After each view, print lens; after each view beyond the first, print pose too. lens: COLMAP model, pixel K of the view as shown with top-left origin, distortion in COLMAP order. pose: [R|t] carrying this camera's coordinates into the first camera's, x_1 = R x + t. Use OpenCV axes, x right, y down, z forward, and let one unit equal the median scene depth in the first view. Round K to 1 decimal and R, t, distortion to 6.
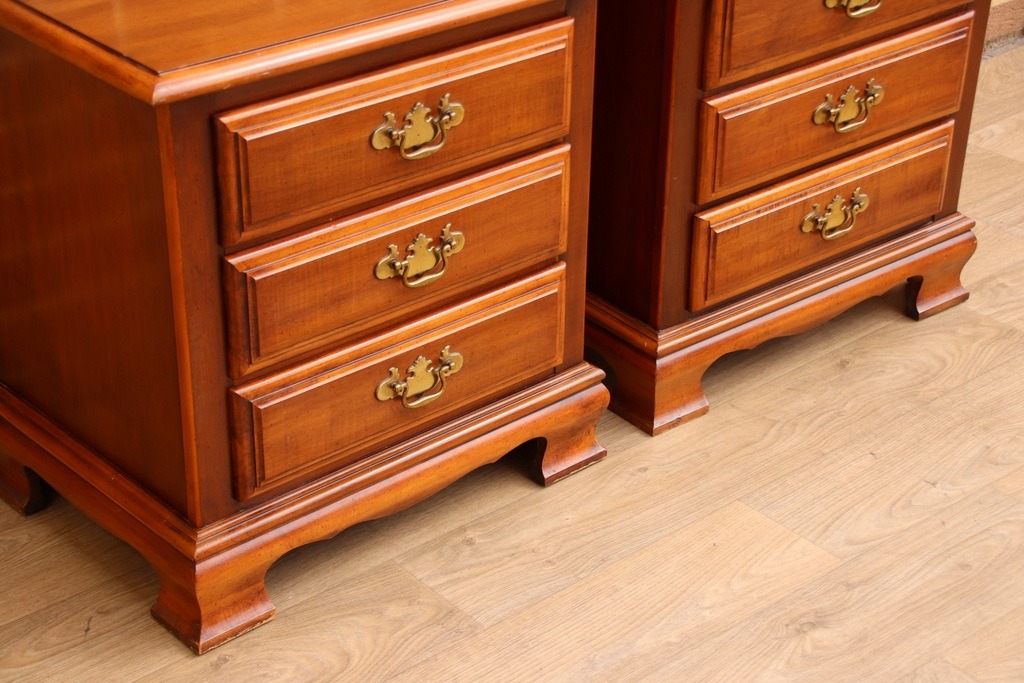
lens RADIAL K [[1920.4, 0, 540.0], [0, 1920.4, 350.0], [0, 0, 1]] dist [0.481383, 0.000000]
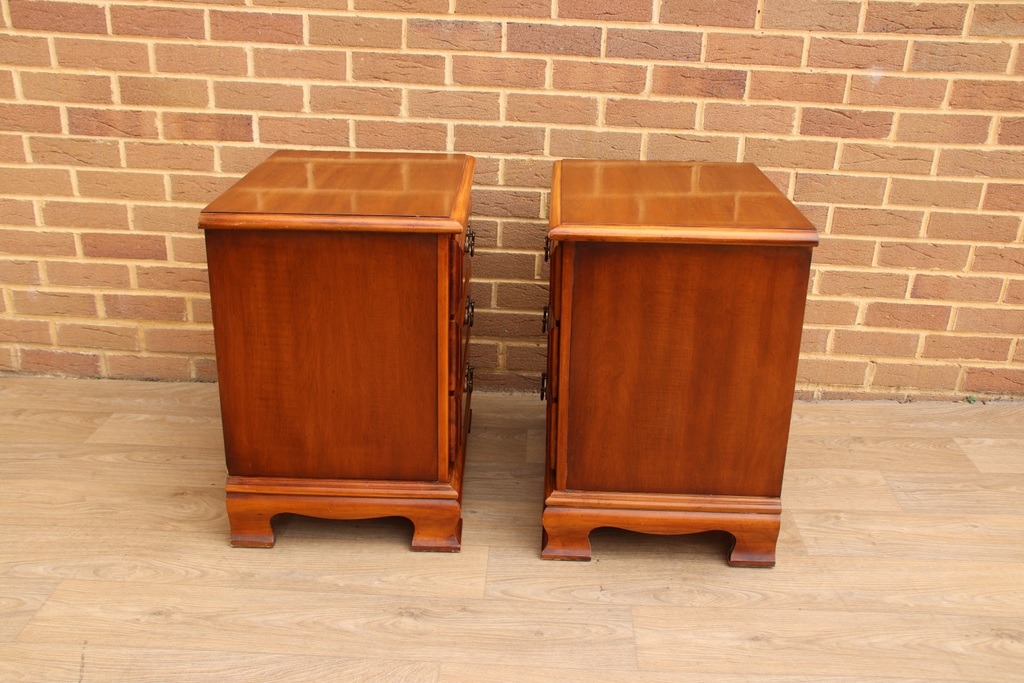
lens RADIAL K [[985.0, 0, 509.8], [0, 985.0, 360.2], [0, 0, 1]] dist [-0.014497, 0.000000]
pose [[0.719549, 0.263827, -0.642374, 0.553833], [-0.342264, 0.939601, 0.002516, -0.068111], [0.604239, 0.218051, 0.766387, 0.342235]]
